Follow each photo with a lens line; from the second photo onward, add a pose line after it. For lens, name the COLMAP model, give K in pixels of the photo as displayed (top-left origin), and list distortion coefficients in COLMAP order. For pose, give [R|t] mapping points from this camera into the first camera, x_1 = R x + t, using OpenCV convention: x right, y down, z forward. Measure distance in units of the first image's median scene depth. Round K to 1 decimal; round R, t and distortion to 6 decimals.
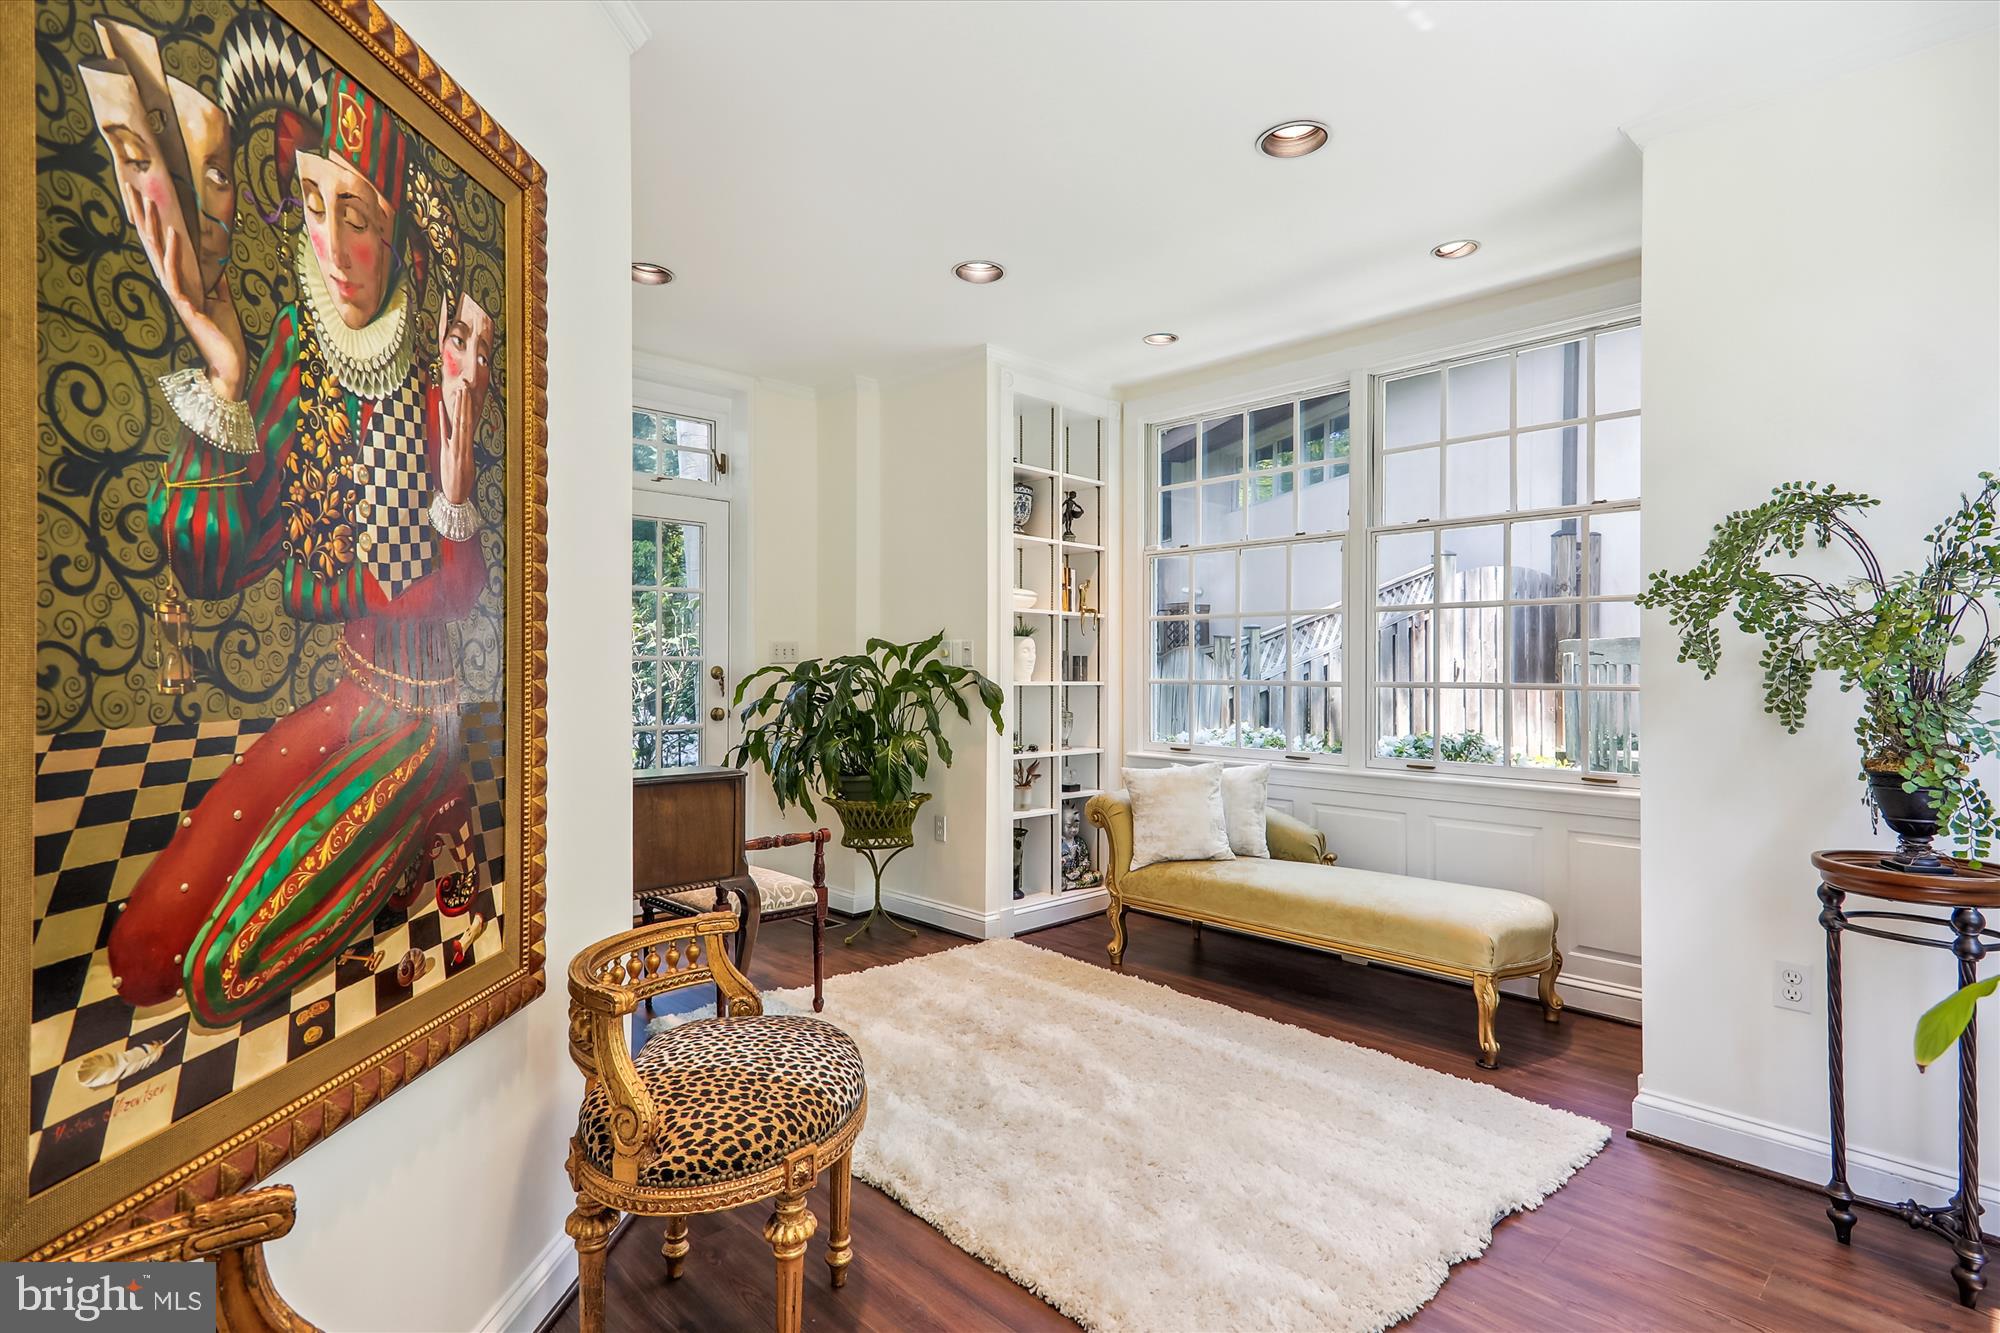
lens RADIAL K [[1005.3, 0, 1007.3], [0, 1005.3, 655.2], [0, 0, 1]] dist [0.042846, -0.015976]
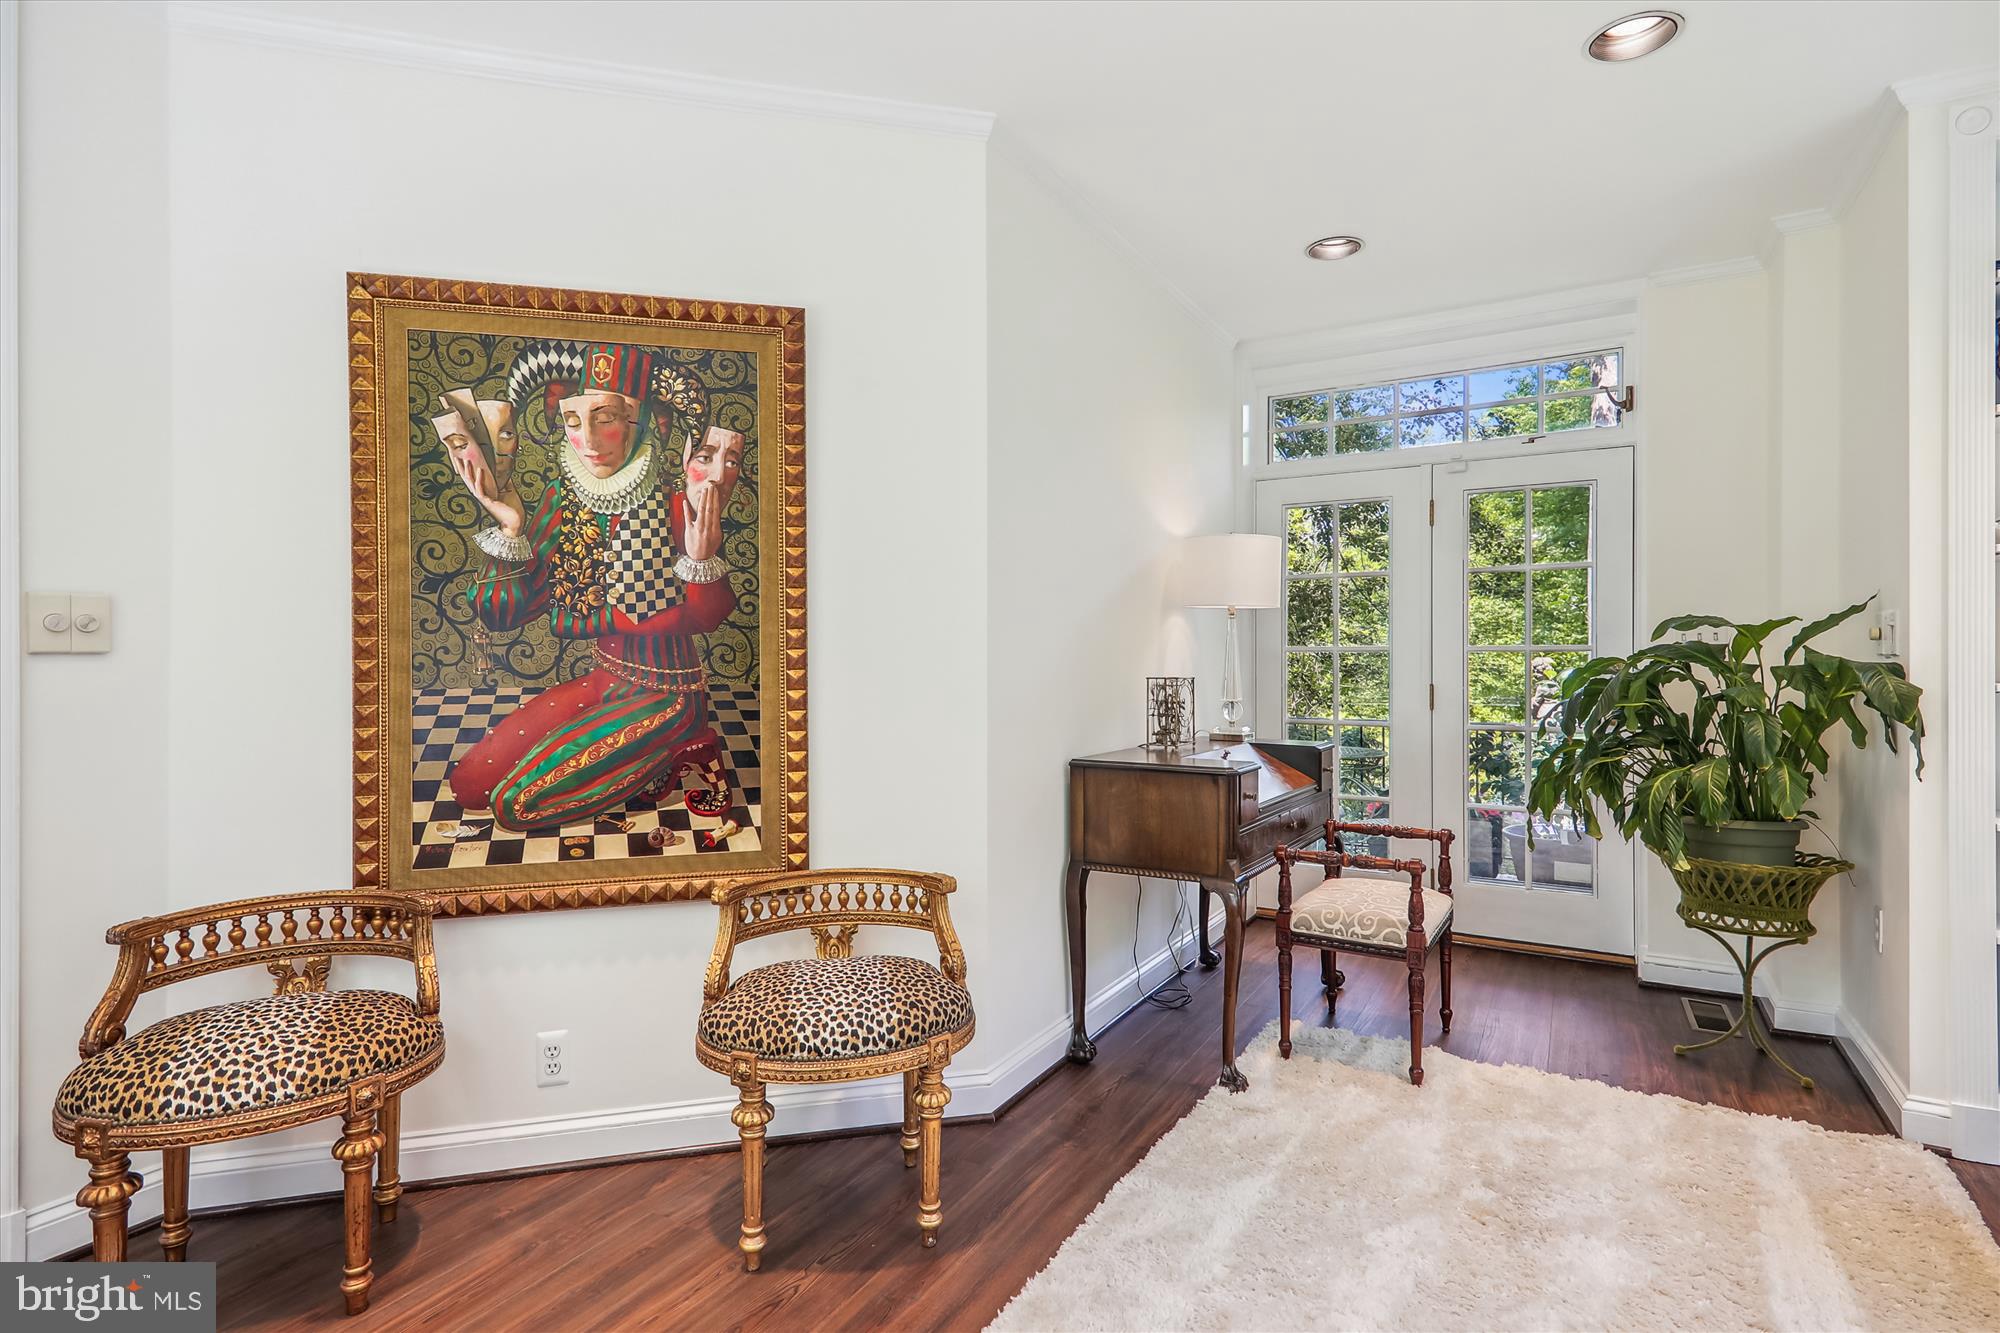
lens RADIAL K [[1005.3, 0, 1007.3], [0, 1005.3, 655.2], [0, 0, 1]] dist [0.042846, -0.015976]
pose [[0.270917, -0.009867, -0.962552, 1.372818], [0.016529, 0.999848, -0.005597, 0.022292], [0.962461, -0.014394, 0.271038, 1.256883]]
